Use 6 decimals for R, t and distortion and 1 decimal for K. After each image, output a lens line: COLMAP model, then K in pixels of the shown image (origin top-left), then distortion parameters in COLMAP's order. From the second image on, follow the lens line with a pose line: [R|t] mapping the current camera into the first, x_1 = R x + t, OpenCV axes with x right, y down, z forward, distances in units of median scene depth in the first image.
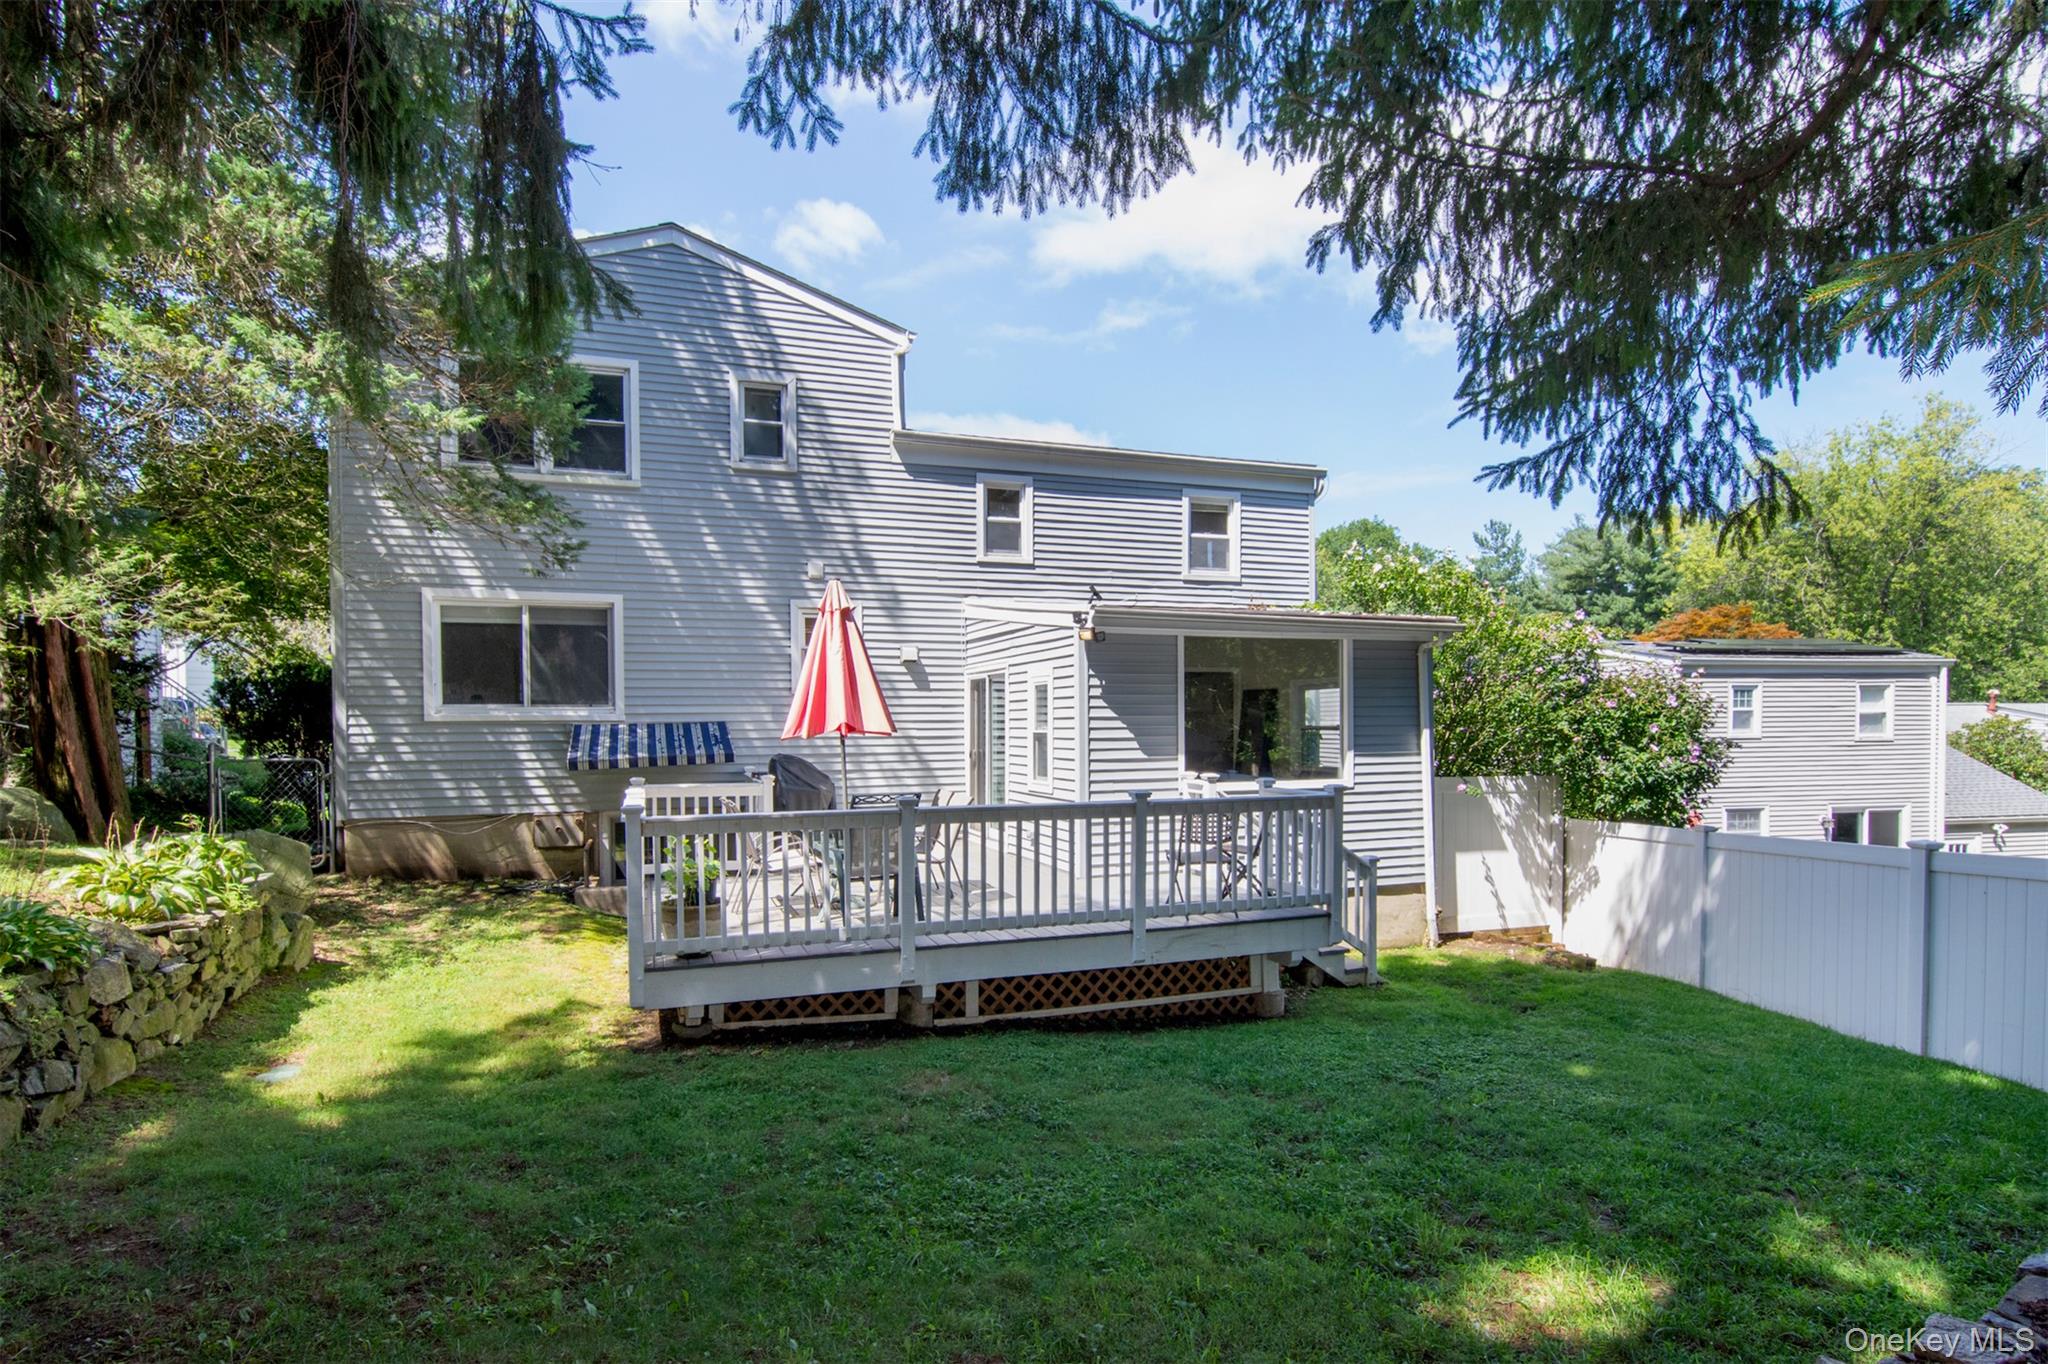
lens RADIAL K [[960.5, 0, 1028.6], [0, 960.5, 757.2], [0, 0, 1]] dist [-0.000688, -0.020200]
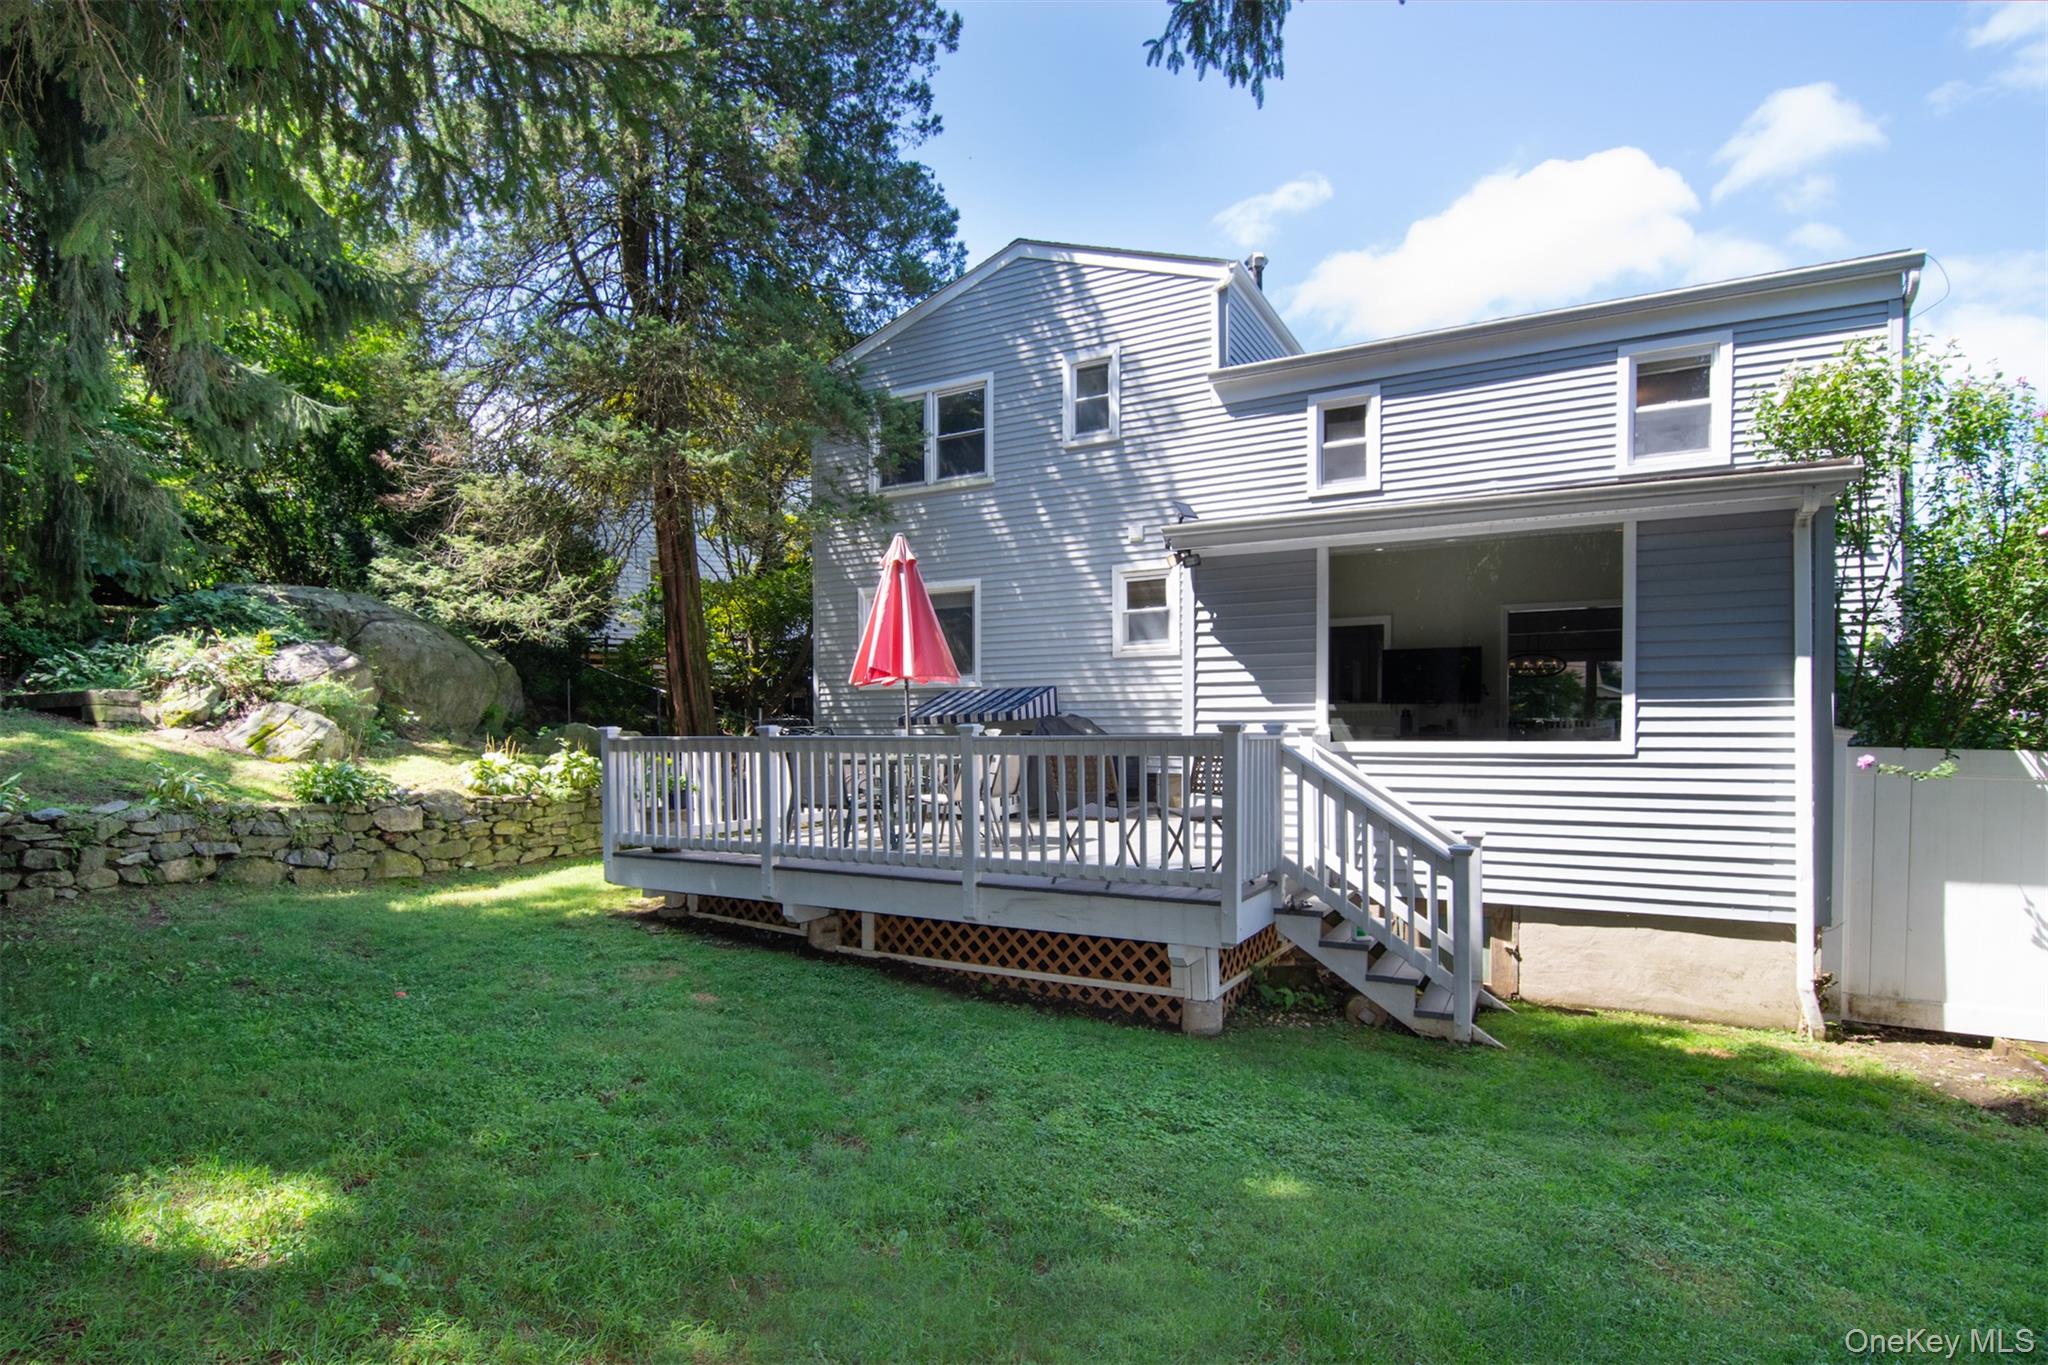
lens RADIAL K [[943.5, 0, 1022.6], [0, 943.5, 756.9], [0, 0, 1]] dist [0.001684, -0.022514]
pose [[0.695862, 0.025731, -0.717714, 0.433178], [-0.021843, 0.999654, 0.014661, 0.028631], [0.717843, 0.005475, 0.696183, 0.242978]]
